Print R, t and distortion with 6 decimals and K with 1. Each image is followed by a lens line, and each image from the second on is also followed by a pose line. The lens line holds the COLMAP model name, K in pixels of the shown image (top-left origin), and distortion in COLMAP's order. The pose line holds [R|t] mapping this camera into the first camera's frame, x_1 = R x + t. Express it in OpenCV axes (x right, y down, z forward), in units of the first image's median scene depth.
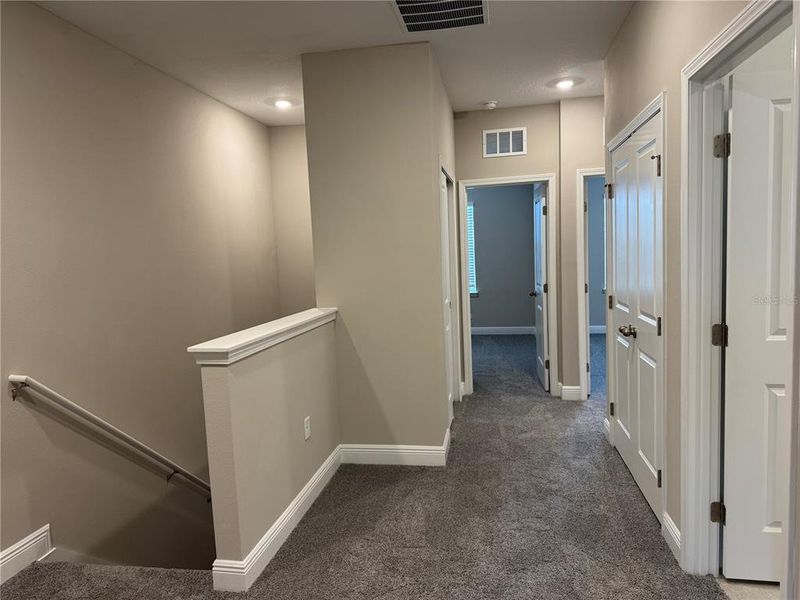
lens RADIAL K [[560.6, 0, 397.6], [0, 560.6, 312.2], [0, 0, 1]] dist [0.036506, -0.007218]
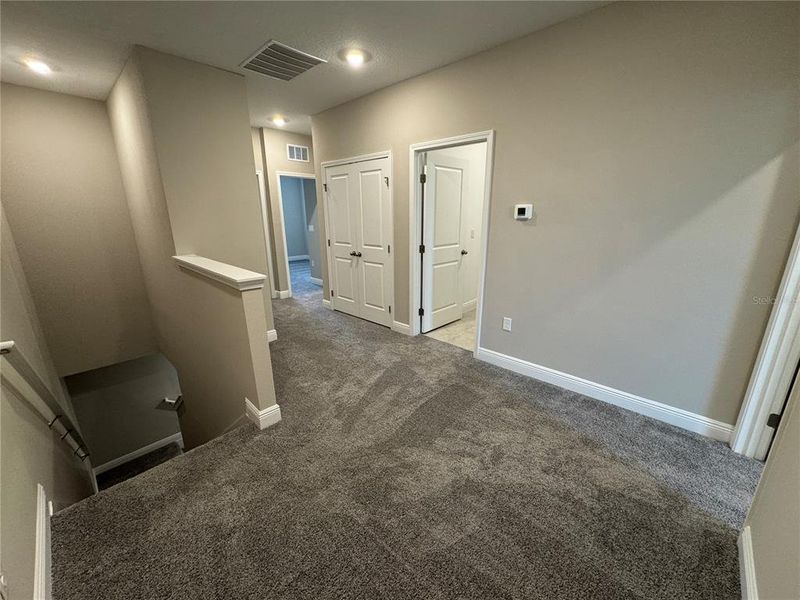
lens RADIAL K [[317.6, 0, 396.3], [0, 317.6, 302.4], [0, 0, 1]] dist [-0.003684, -0.000413]
pose [[0.557540, -0.191330, 0.807800, -0.706292], [0.071313, 0.980519, 0.183019, 0.002711], [-0.827081, -0.044434, 0.560324, 0.183666]]
